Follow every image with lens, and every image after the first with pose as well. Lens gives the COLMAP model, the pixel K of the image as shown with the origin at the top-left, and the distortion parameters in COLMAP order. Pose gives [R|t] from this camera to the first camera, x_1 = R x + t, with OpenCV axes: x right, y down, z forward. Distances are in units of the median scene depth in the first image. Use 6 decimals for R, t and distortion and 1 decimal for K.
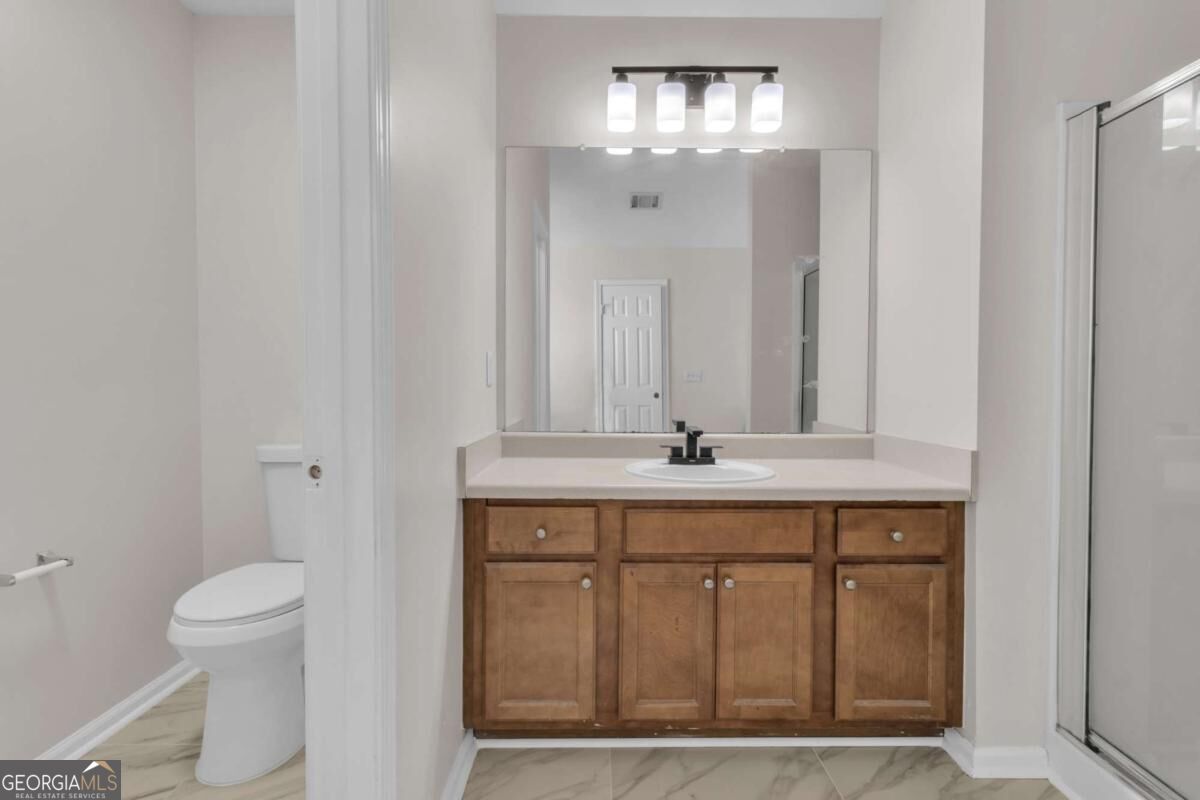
lens RADIAL K [[576.3, 0, 604.3], [0, 576.3, 396.3], [0, 0, 1]] dist [0.014388, 0.001240]
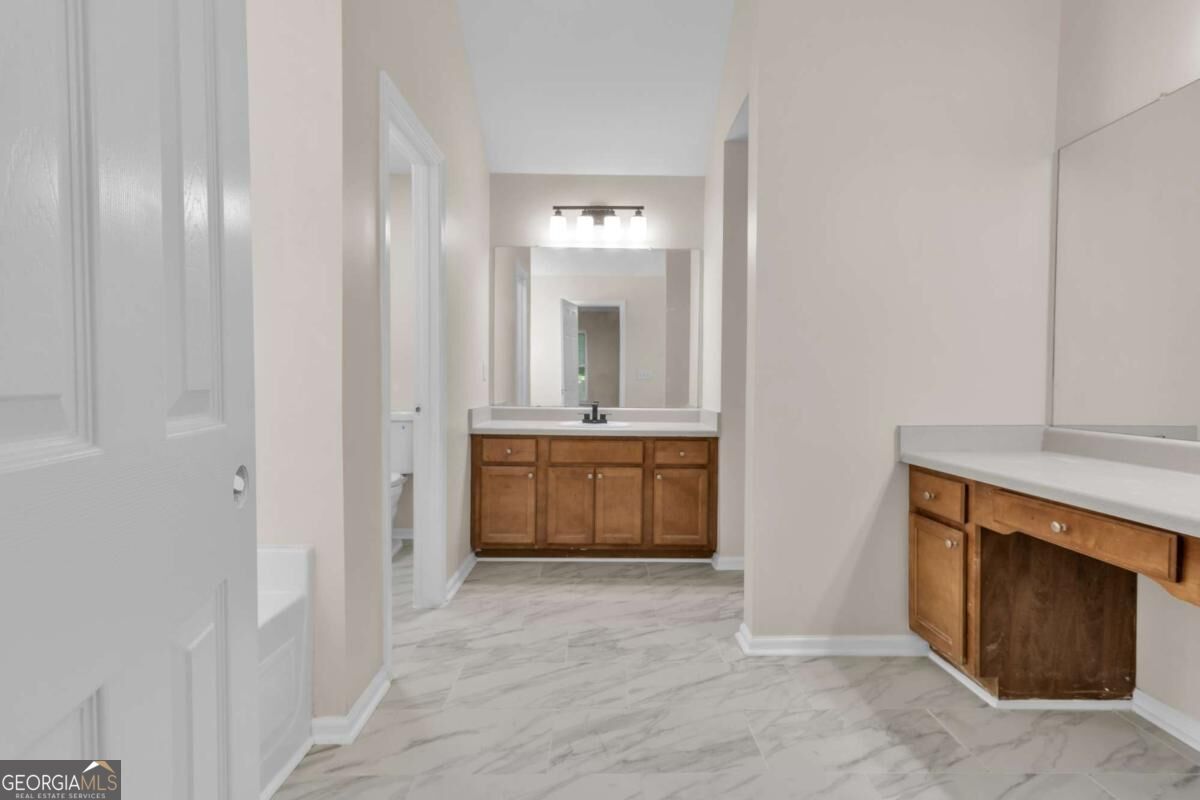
lens RADIAL K [[576.3, 0, 598.0], [0, 576.3, 394.5], [0, 0, 1]] dist [0.014388, 0.001240]
pose [[0.999932, 0.007383, -0.009057, 0.220157], [-0.007416, 0.999966, -0.003642, 0.040322], [0.009030, 0.003709, 0.999952, -1.028137]]
